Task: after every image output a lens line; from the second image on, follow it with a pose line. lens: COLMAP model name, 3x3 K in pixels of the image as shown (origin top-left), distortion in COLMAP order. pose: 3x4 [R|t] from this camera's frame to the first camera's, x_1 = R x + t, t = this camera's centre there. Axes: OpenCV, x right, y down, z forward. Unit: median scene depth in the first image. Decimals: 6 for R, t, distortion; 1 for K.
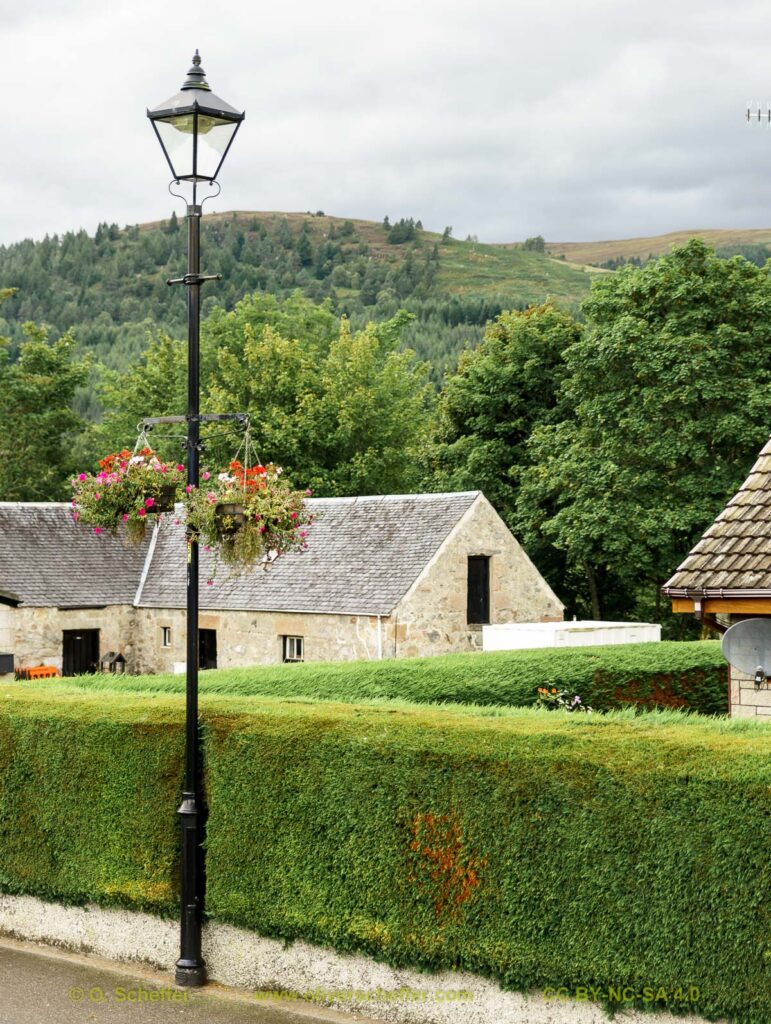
lens RADIAL K [[1993.5, 0, 386.3], [0, 1993.5, 508.5], [0, 0, 1]] dist [-0.033213, 0.000000]
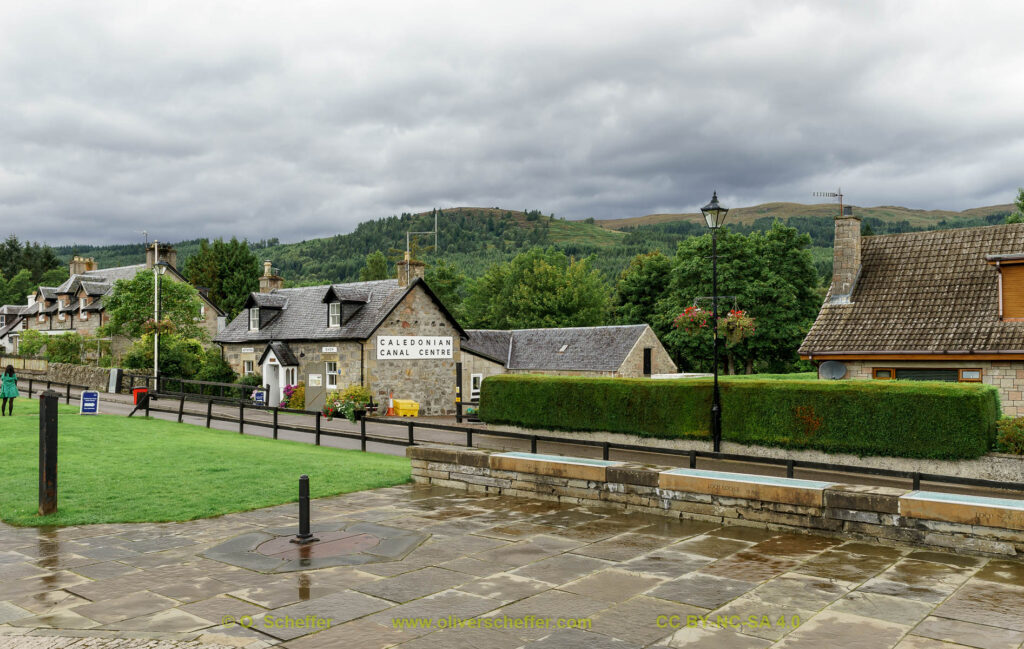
lens RADIAL K [[854.9, 0, 506.5], [0, 854.9, 363.0], [0, 0, 1]] dist [-0.013291, -0.000123]
pose [[0.999804, -0.003472, -0.019509, -0.092462], [0.004111, 0.999453, 0.032816, 0.003917], [0.019384, -0.032889, 0.999271, -0.106975]]
